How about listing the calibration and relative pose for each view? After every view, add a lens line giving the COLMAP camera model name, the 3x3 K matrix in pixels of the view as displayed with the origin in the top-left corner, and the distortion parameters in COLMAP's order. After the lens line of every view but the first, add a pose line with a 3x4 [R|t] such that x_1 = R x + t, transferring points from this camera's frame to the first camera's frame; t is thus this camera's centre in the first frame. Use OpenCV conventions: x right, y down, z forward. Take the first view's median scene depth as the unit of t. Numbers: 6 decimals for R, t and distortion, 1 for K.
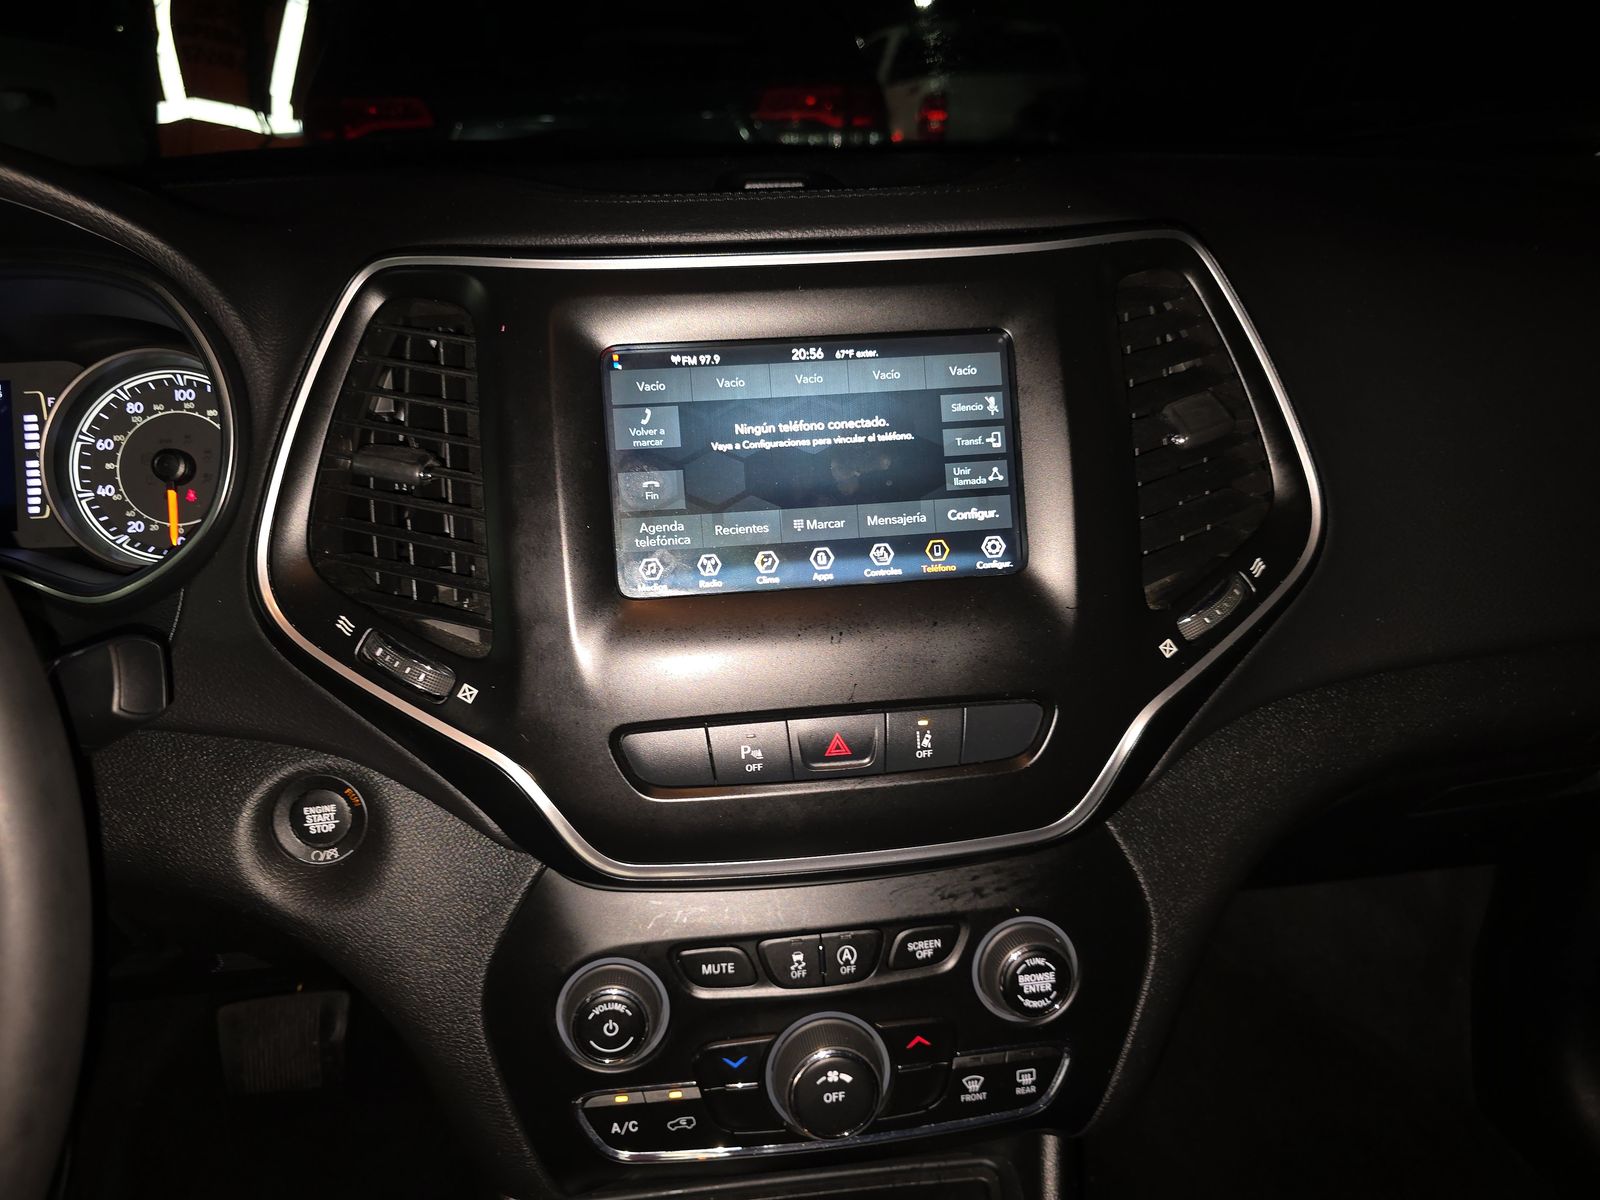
lens RADIAL K [[1075.6, 0, 800.0], [0, 1075.6, 600.0], [0, 0, 1]] dist [0.030106, -0.041906]
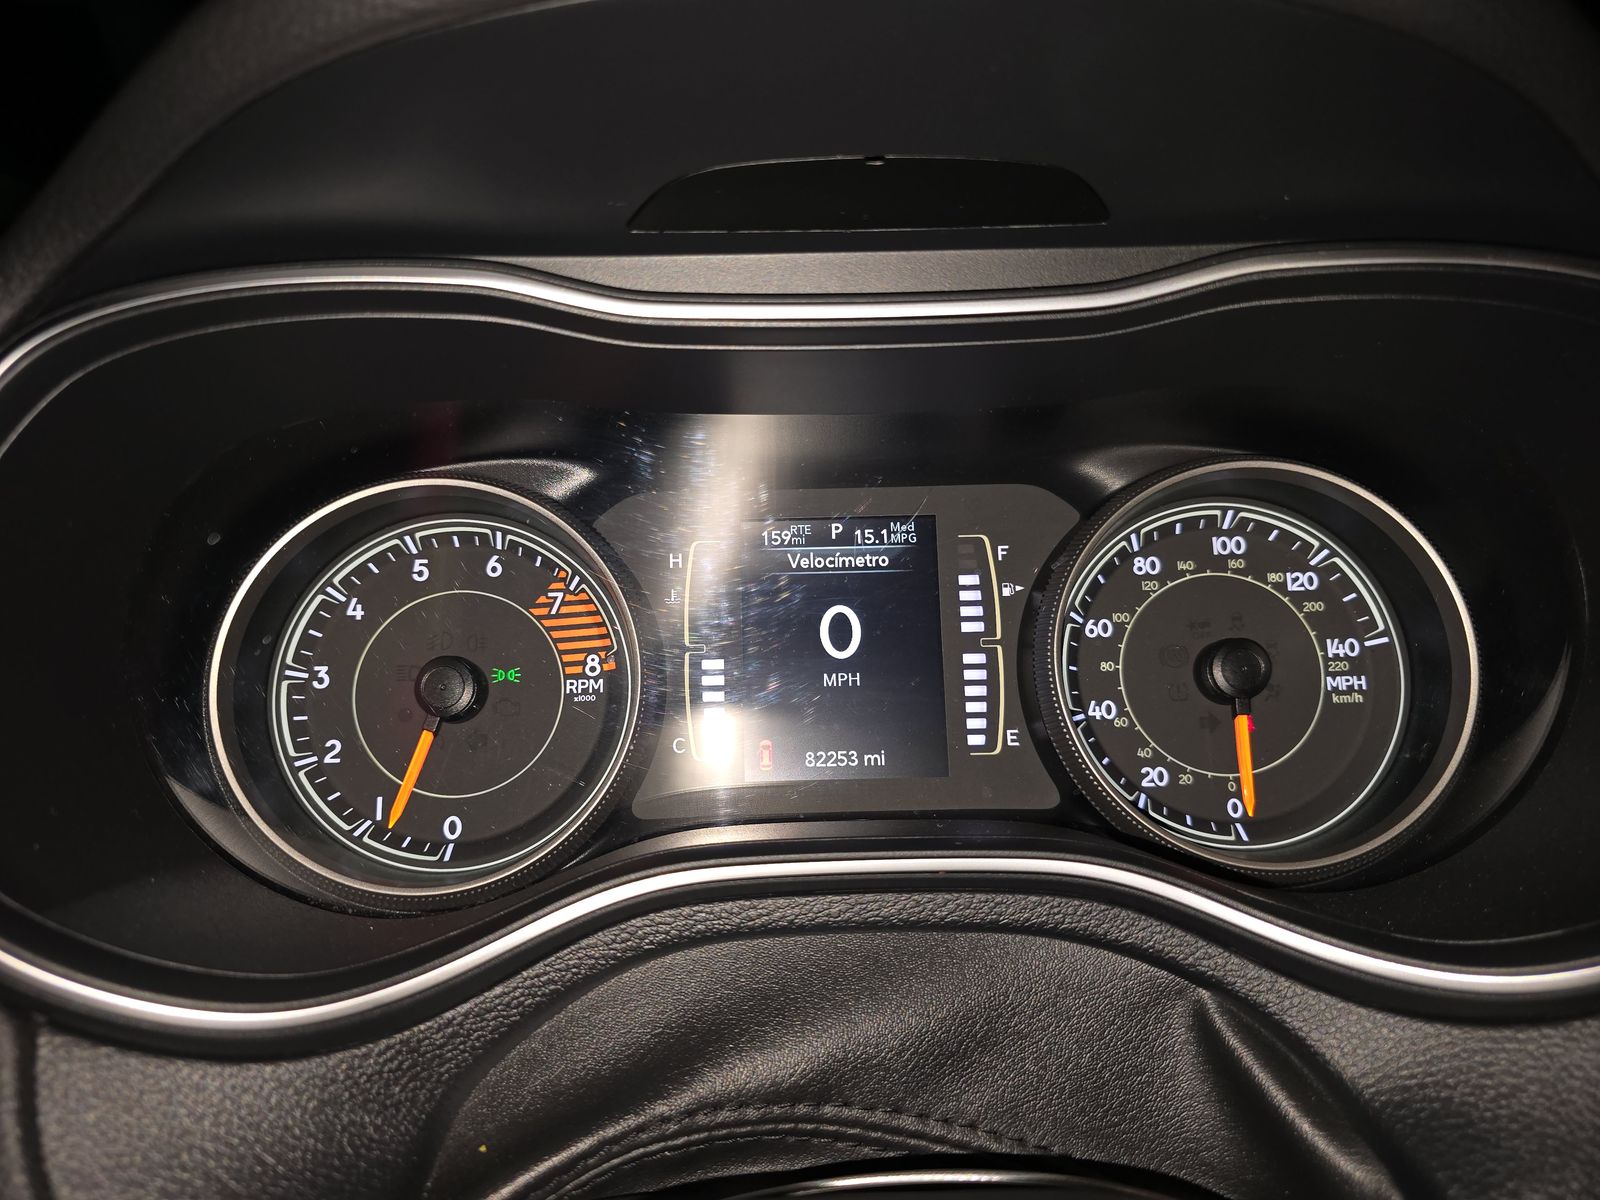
lens RADIAL K [[1075.6, 0, 800.0], [0, 1075.6, 600.0], [0, 0, 1]] dist [0.030106, -0.041906]
pose [[0.995653, 0.022079, -0.090481, -0.752860], [-0.036103, 0.987029, -0.156427, -0.064705], [0.085854, 0.159014, 0.983536, 0.430499]]
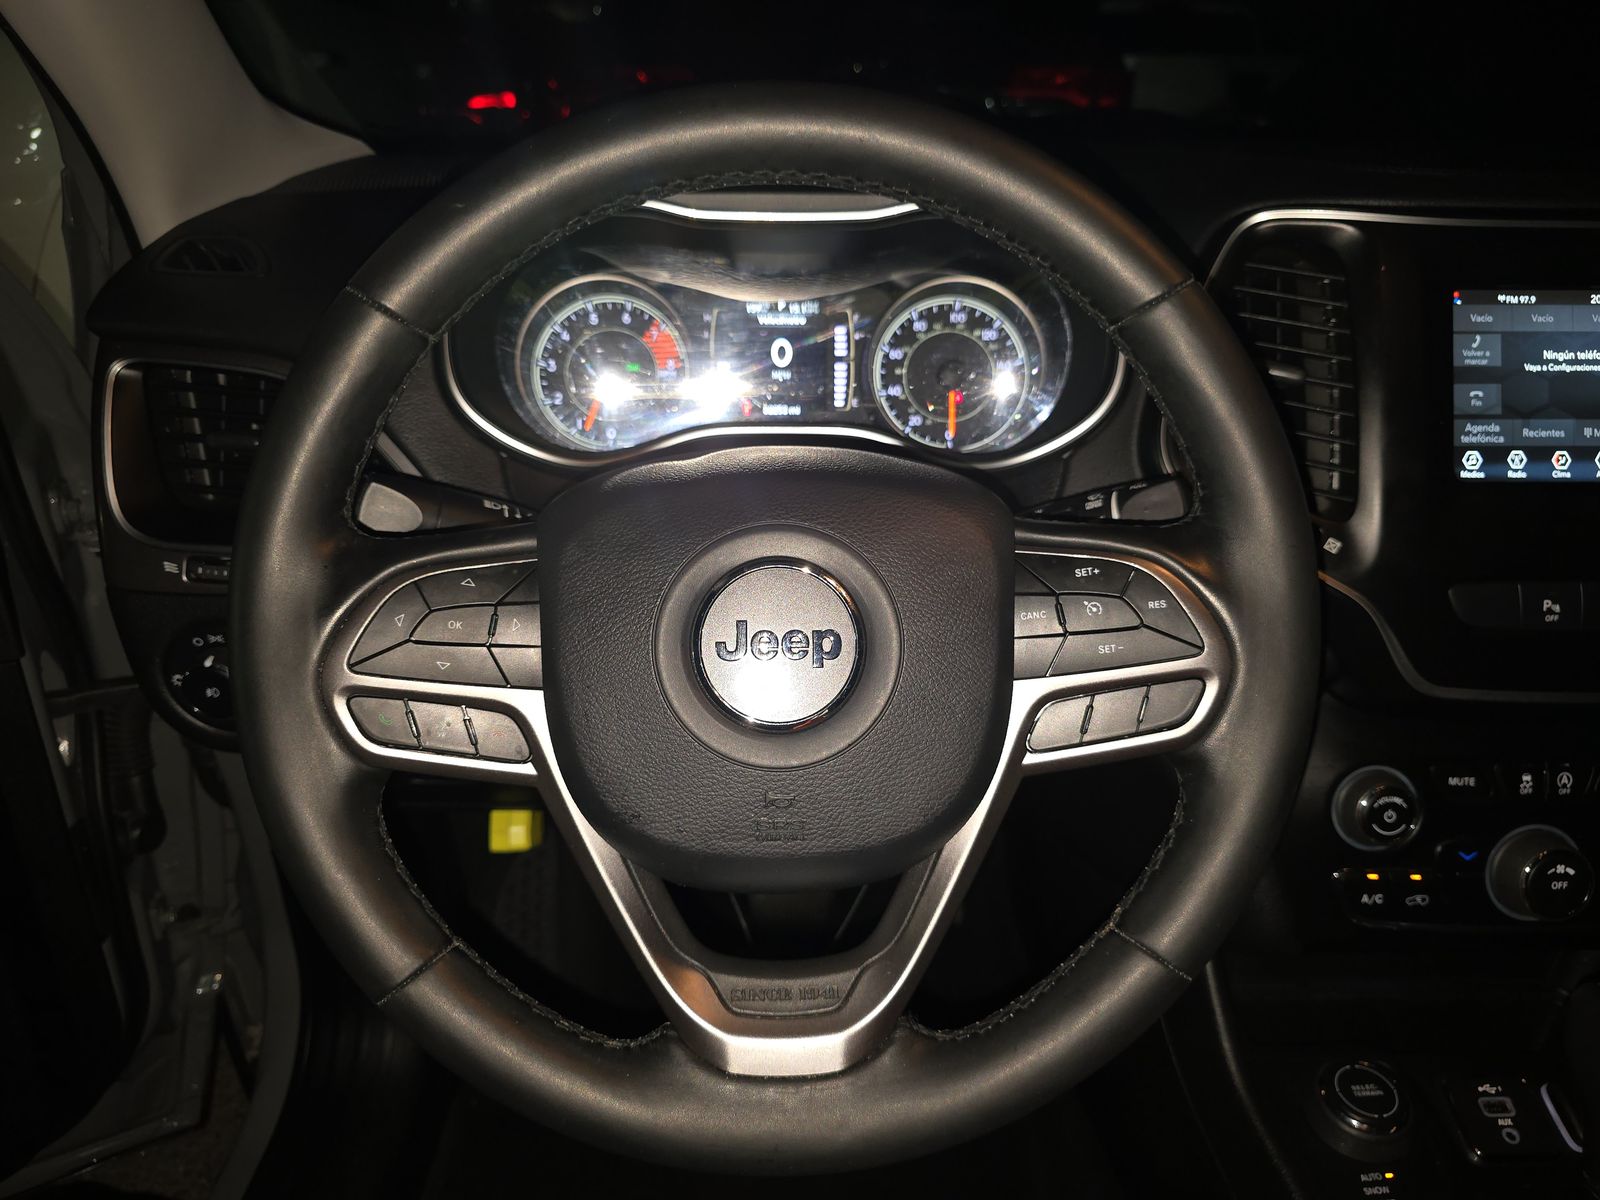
lens RADIAL K [[1075.6, 0, 800.0], [0, 1075.6, 600.0], [0, 0, 1]] dist [0.030106, -0.041906]
pose [[0.994094, 0.065704, -0.086371, -0.630894], [-0.063963, 0.997692, 0.022770, 0.124192], [0.087667, -0.017111, 0.996003, -0.280369]]
